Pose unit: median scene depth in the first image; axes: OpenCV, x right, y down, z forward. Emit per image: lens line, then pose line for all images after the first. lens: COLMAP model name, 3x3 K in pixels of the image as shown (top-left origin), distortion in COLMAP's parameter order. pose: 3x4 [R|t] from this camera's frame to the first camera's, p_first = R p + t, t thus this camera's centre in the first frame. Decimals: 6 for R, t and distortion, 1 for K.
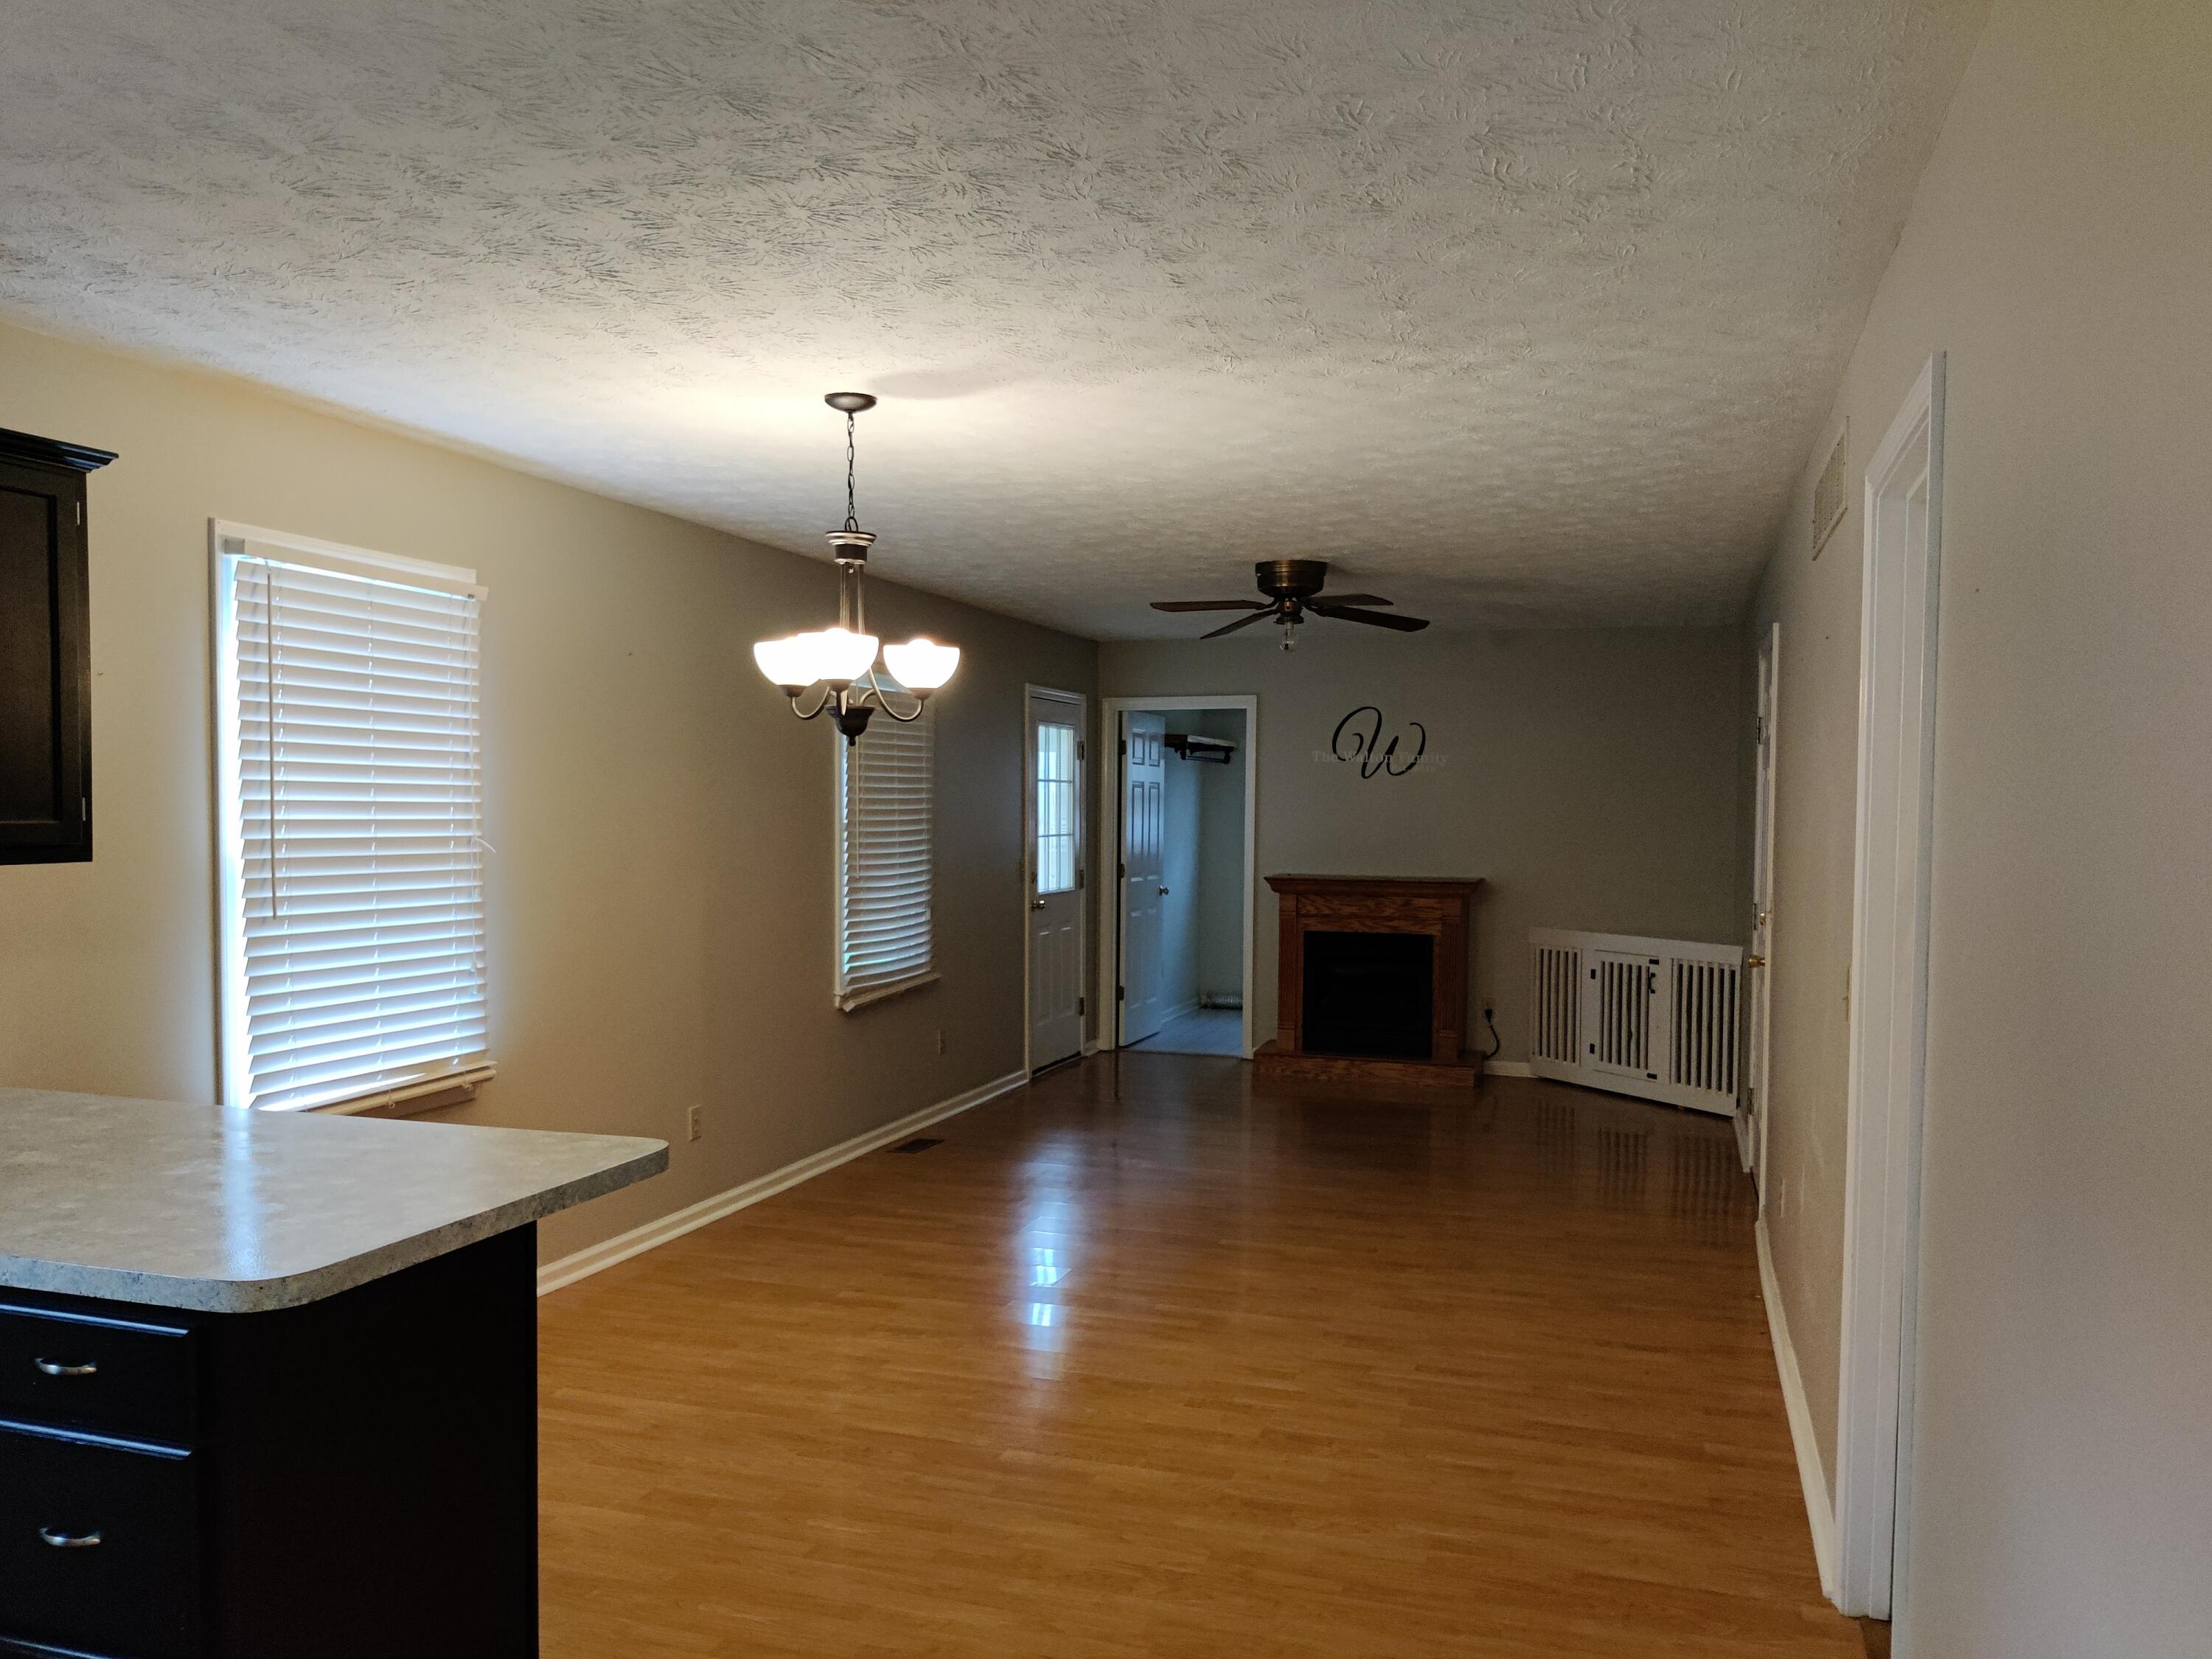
lens RADIAL K [[1694.9, 0, 1104.7], [0, 1694.9, 830.6], [0, 0, 1]] dist [0.019161, -0.019834]
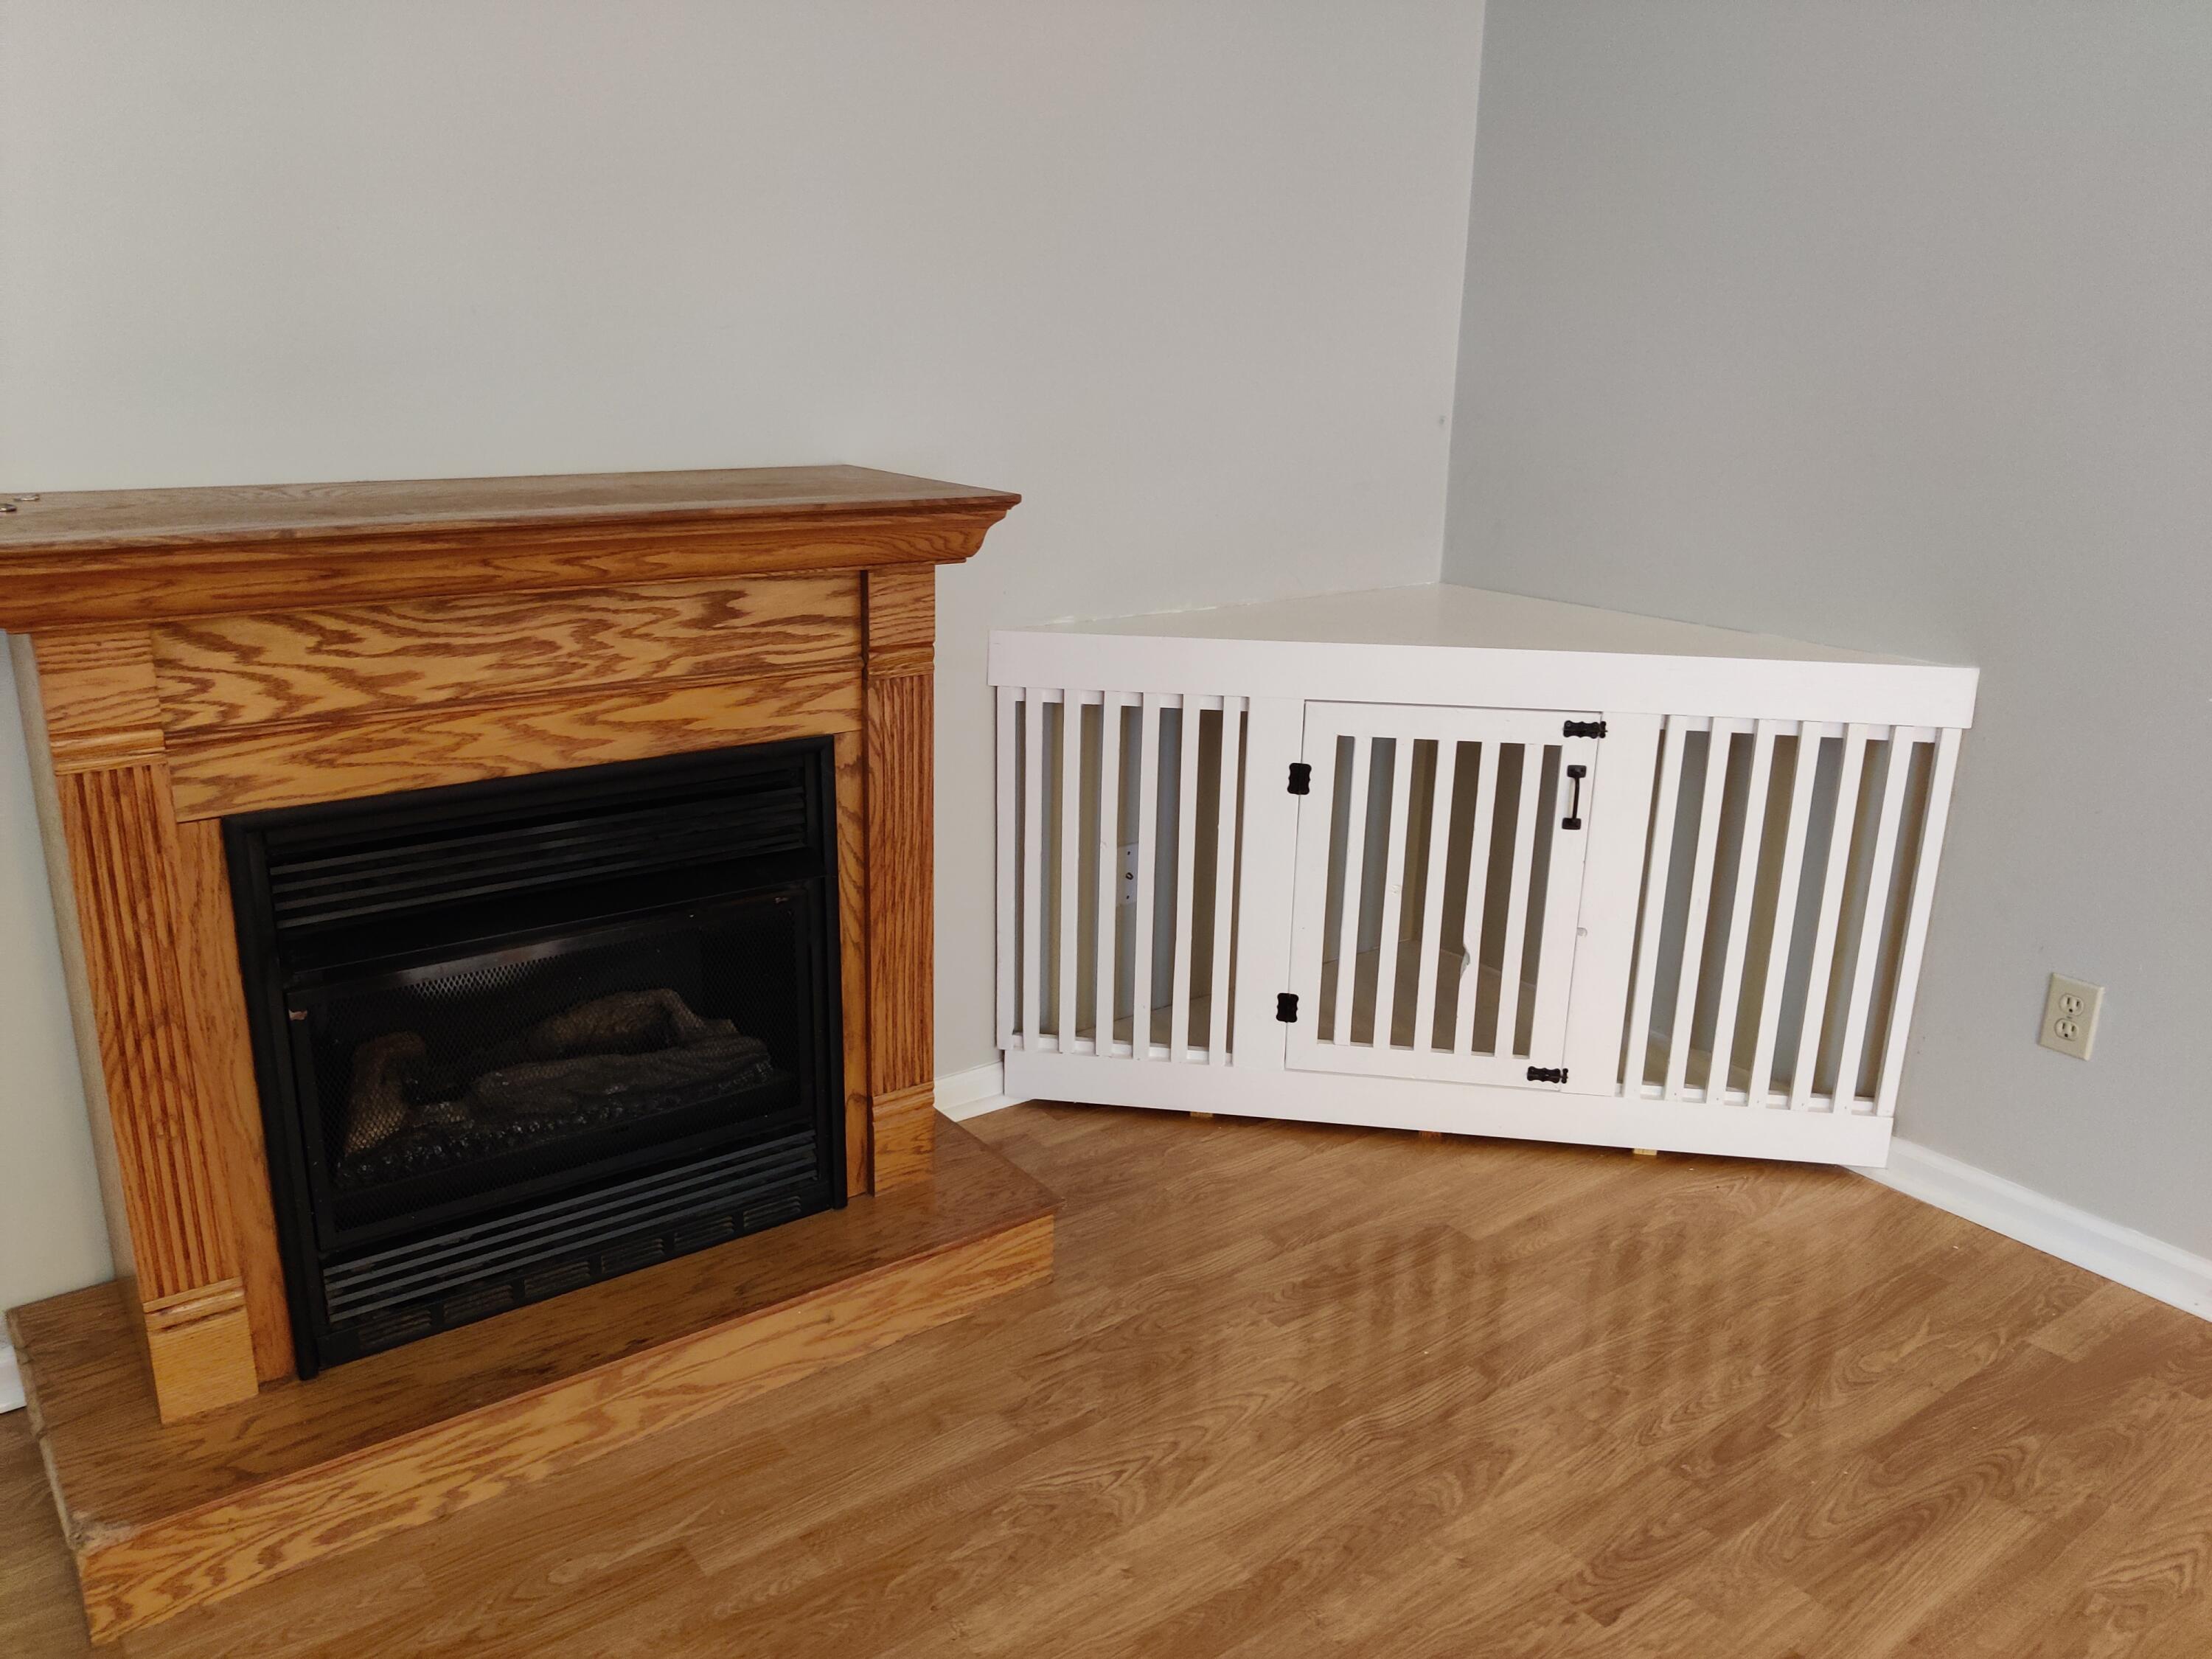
lens RADIAL K [[1694.9, 0, 1104.0], [0, 1694.9, 825.1], [0, 0, 1]] dist [0.019161, -0.019834]
pose [[0.585600, -0.225877, 0.778494, 0.029992], [0.000311, 0.960454, 0.278438, 0.008319], [-0.810600, -0.162812, 0.562512, 0.853917]]
